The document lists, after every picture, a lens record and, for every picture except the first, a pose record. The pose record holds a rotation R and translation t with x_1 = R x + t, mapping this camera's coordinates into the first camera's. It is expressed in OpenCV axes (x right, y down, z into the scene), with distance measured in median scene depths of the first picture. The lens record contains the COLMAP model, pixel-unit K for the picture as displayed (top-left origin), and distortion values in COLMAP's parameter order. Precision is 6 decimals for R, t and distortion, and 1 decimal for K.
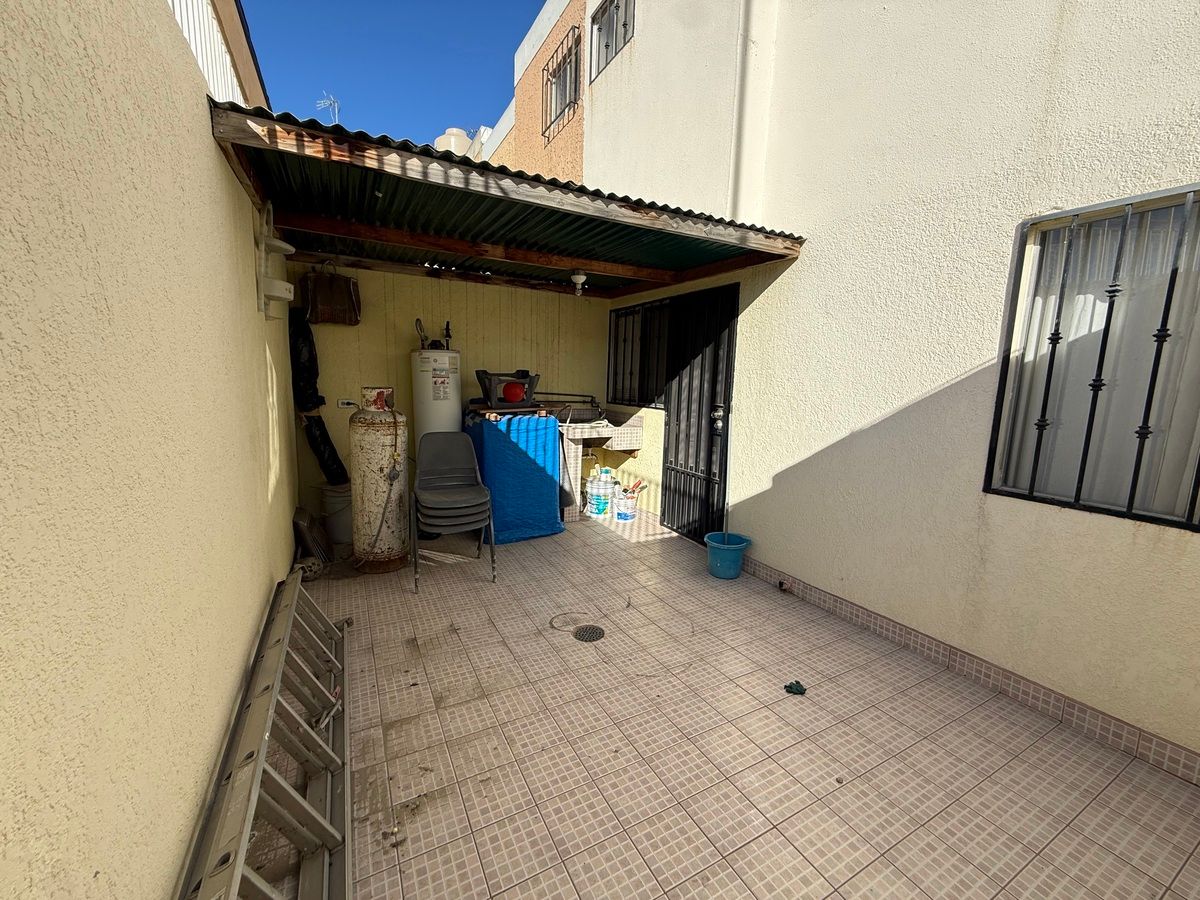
lens RADIAL K [[479.8, 0, 596.9], [0, 479.8, 448.4], [0, 0, 1]] dist [0.000319, 0.000364]
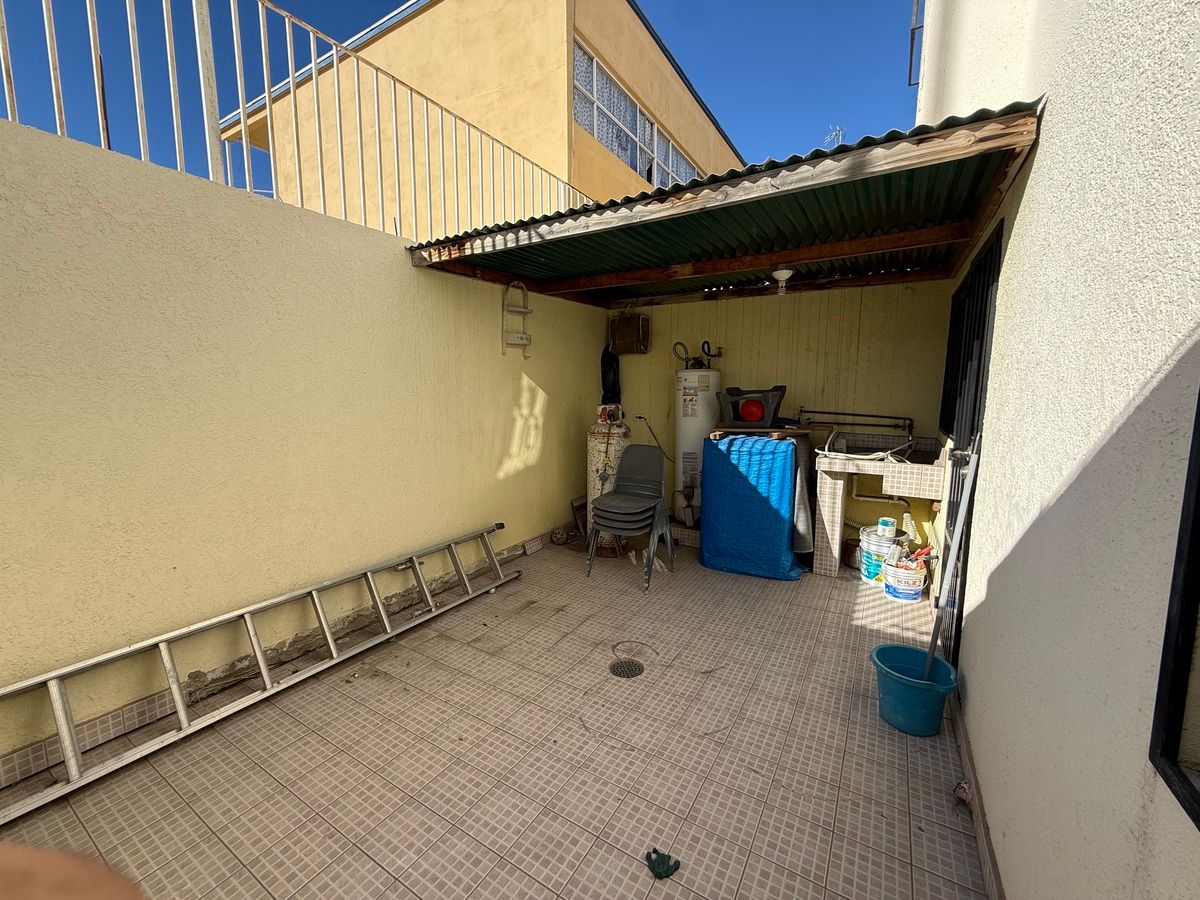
lens RADIAL K [[479.8, 0, 596.9], [0, 479.8, 448.4], [0, 0, 1]] dist [0.000319, 0.000364]
pose [[0.501801, 0.083369, -0.860956, 0.599525], [-0.116270, 0.992812, 0.028371, -0.047431], [0.857133, 0.085867, 0.507888, 0.368950]]
